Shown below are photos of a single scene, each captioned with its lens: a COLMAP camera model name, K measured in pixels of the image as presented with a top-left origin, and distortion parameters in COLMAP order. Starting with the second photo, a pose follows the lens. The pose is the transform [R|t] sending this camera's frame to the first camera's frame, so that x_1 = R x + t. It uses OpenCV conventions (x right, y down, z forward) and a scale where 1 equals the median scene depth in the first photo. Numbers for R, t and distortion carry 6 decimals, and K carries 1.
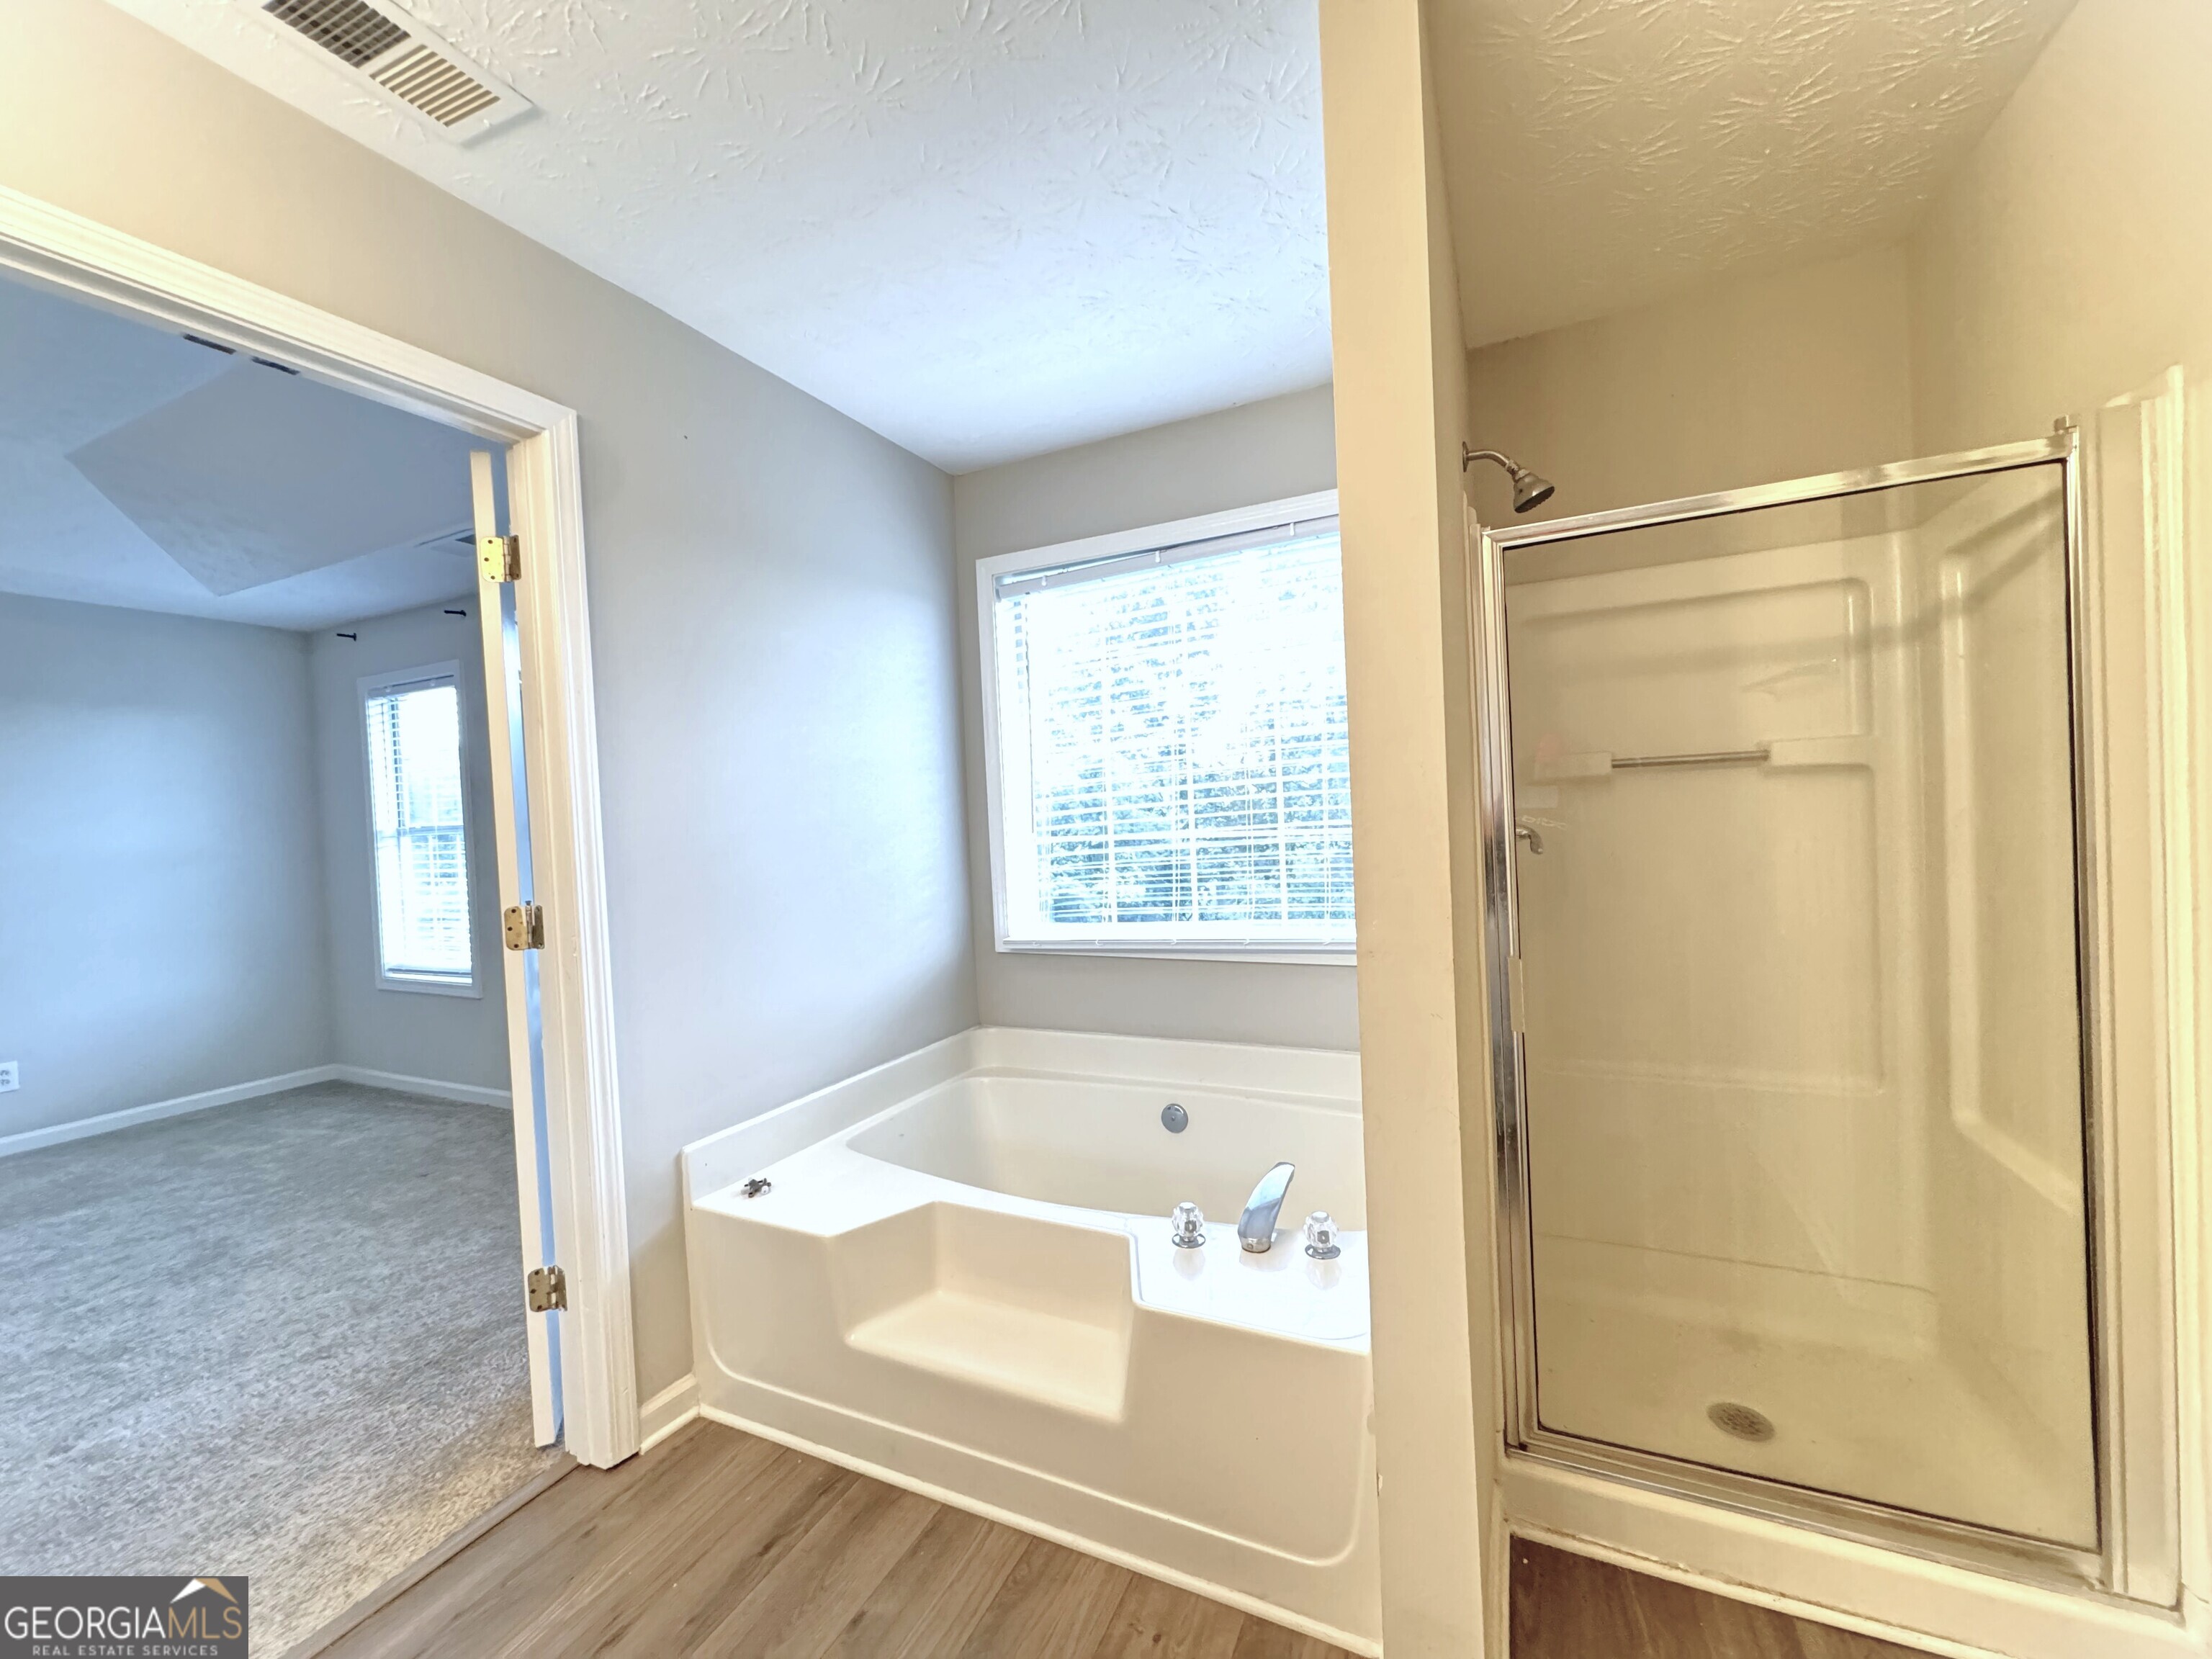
lens RADIAL K [[891.3, 0, 1106.0], [0, 891.3, 829.5], [0, 0, 1]] dist [-0.007749, 0.000610]
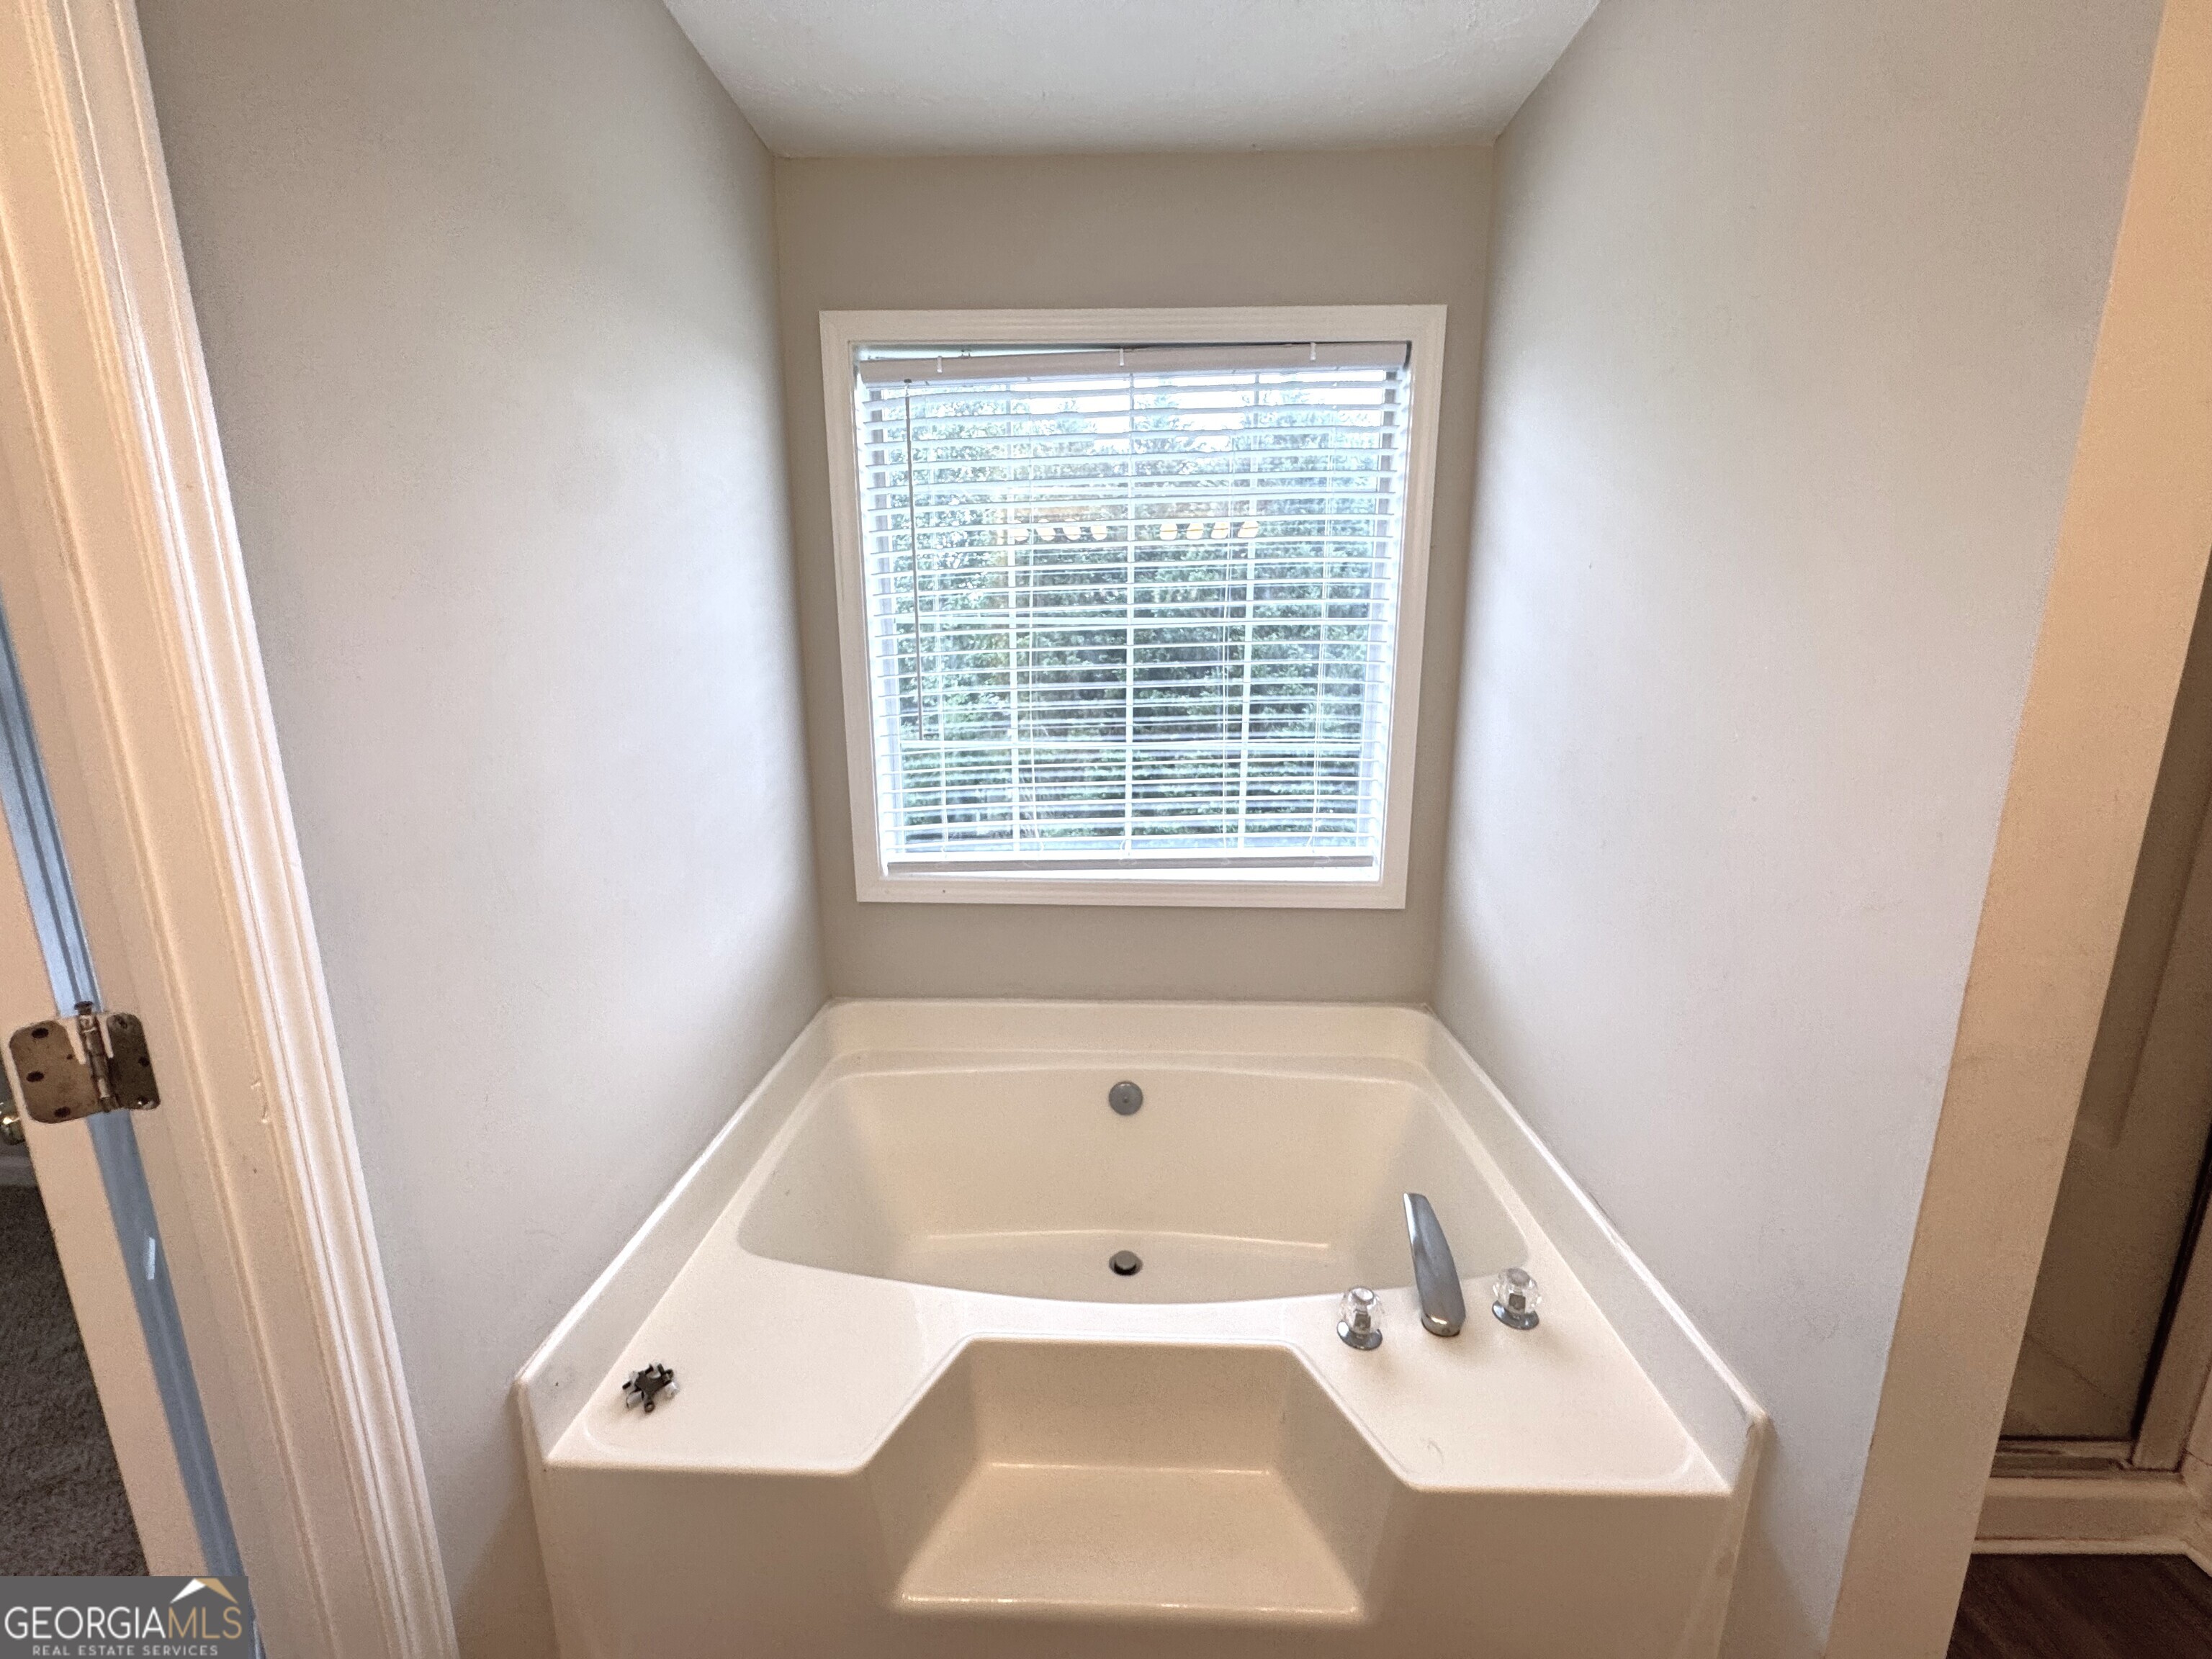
lens RADIAL K [[891.3, 0, 1106.0], [0, 891.3, 829.5], [0, 0, 1]] dist [-0.007749, 0.000610]
pose [[0.912806, -0.038248, 0.406599, -0.353184], [-0.034174, 0.984960, 0.169372, -0.076633], [-0.406962, -0.168499, 0.897770, 0.421522]]
